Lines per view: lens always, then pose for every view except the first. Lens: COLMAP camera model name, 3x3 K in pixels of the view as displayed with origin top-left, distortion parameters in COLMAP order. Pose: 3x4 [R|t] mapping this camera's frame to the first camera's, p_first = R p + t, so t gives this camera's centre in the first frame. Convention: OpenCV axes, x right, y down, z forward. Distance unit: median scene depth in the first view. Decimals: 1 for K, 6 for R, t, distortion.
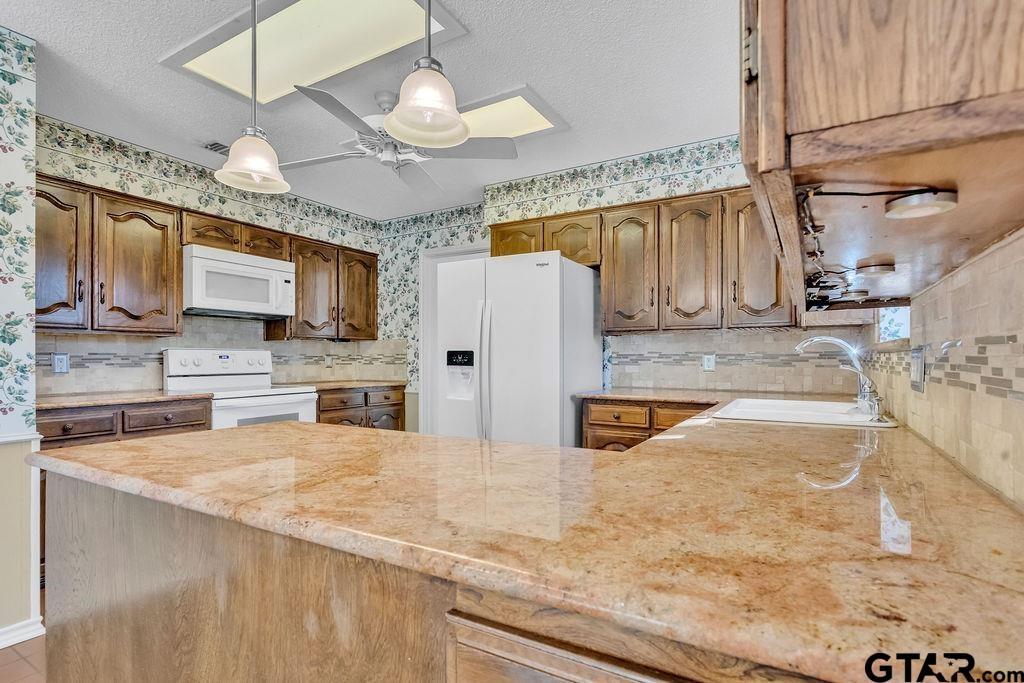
lens RADIAL K [[508.3, 0, 513.5], [0, 508.3, 350.1], [0, 0, 1]] dist [0.001084, 0.001325]
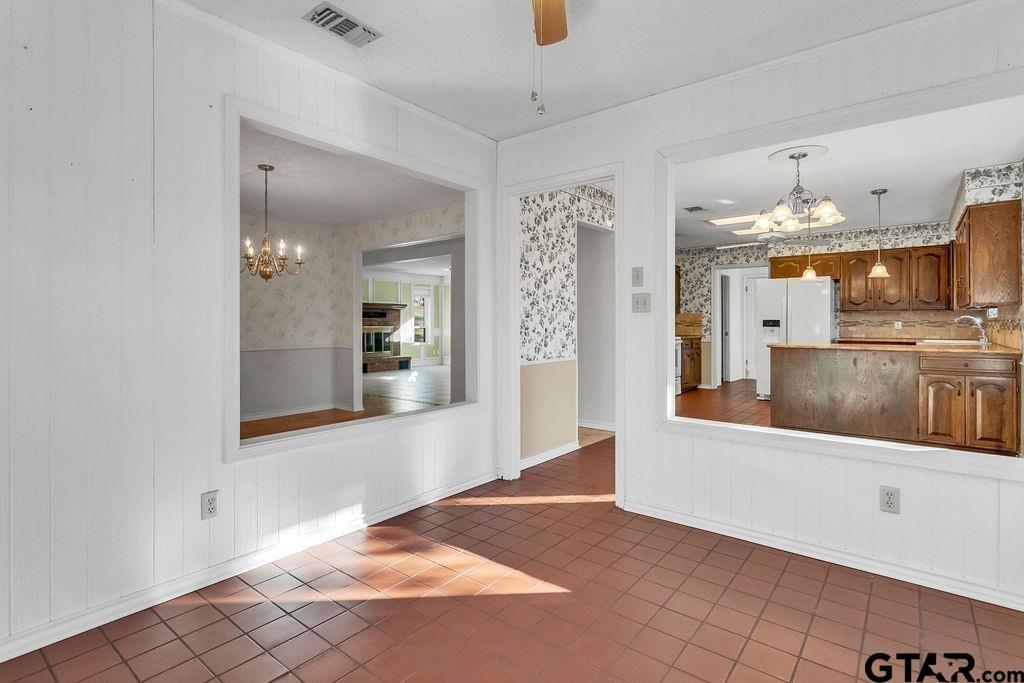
lens RADIAL K [[508.3, 0, 494.8], [0, 508.3, 318.8], [0, 0, 1]] dist [0.001084, 0.001325]
pose [[0.987128, -0.000301, -0.159930, -0.932894], [0.001595, 0.999967, 0.007959, -0.022515], [0.159922, -0.008112, 0.987096, -1.357000]]
